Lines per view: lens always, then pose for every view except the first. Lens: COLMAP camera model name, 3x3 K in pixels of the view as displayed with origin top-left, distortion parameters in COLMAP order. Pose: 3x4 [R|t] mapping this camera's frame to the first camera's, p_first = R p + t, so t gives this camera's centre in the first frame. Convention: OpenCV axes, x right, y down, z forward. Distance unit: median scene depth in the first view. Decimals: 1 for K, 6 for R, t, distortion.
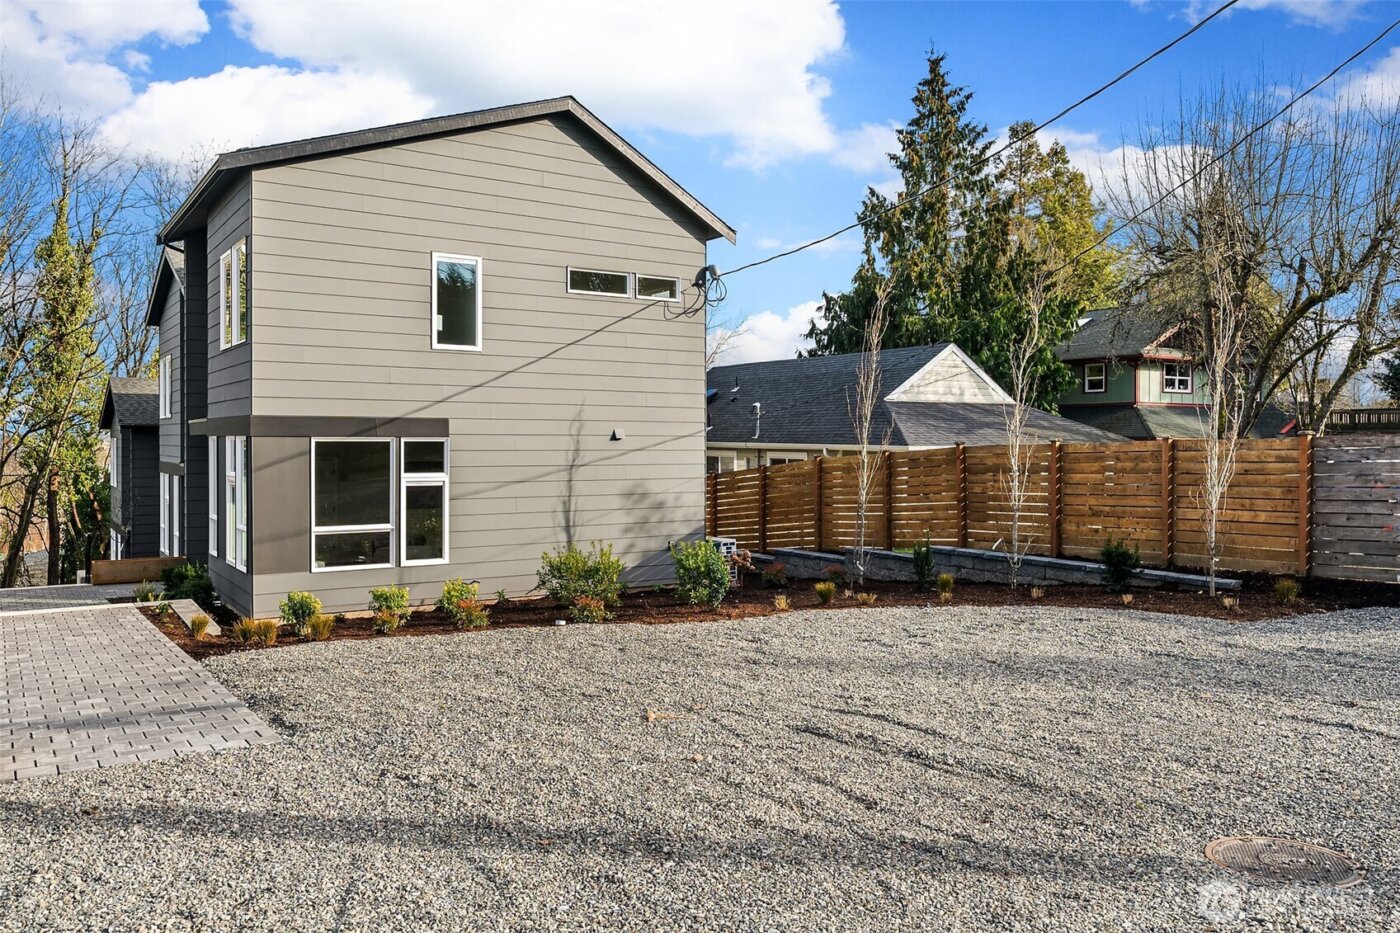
lens RADIAL K [[1055.4, 0, 702.8], [0, 1055.4, 461.7], [0, 0, 1]] dist [0.012386, 0.007354]
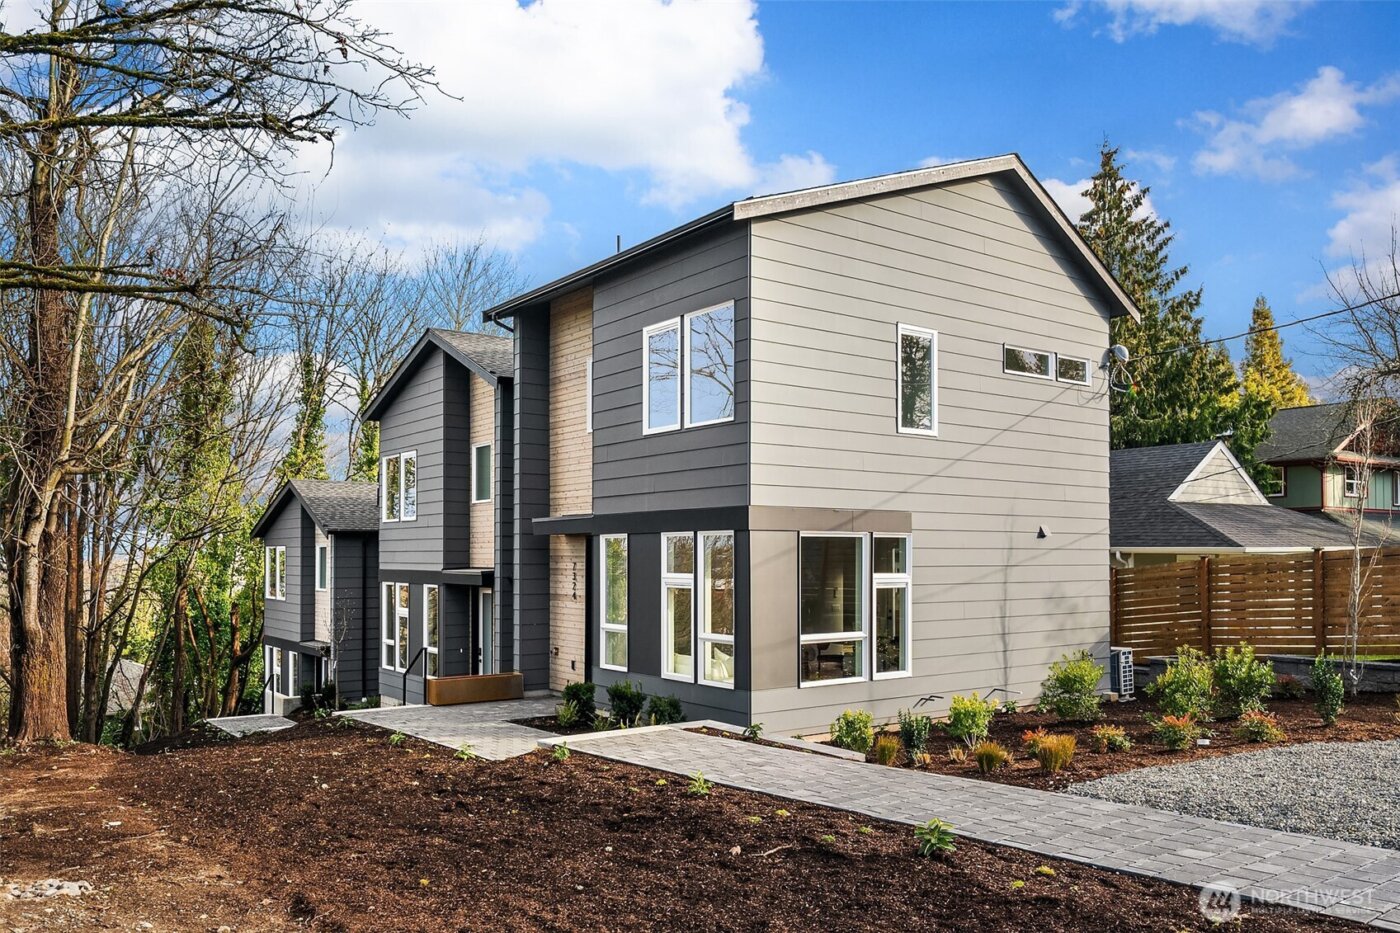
lens RADIAL K [[1055.4, 0, 666.6], [0, 1055.4, 555.2], [0, 0, 1]] dist [0.012386, 0.007354]
pose [[0.998858, -0.003059, 0.047678, -0.450875], [0.004124, 0.999744, -0.022248, 0.013123], [-0.047598, 0.022420, 0.998615, 0.120984]]
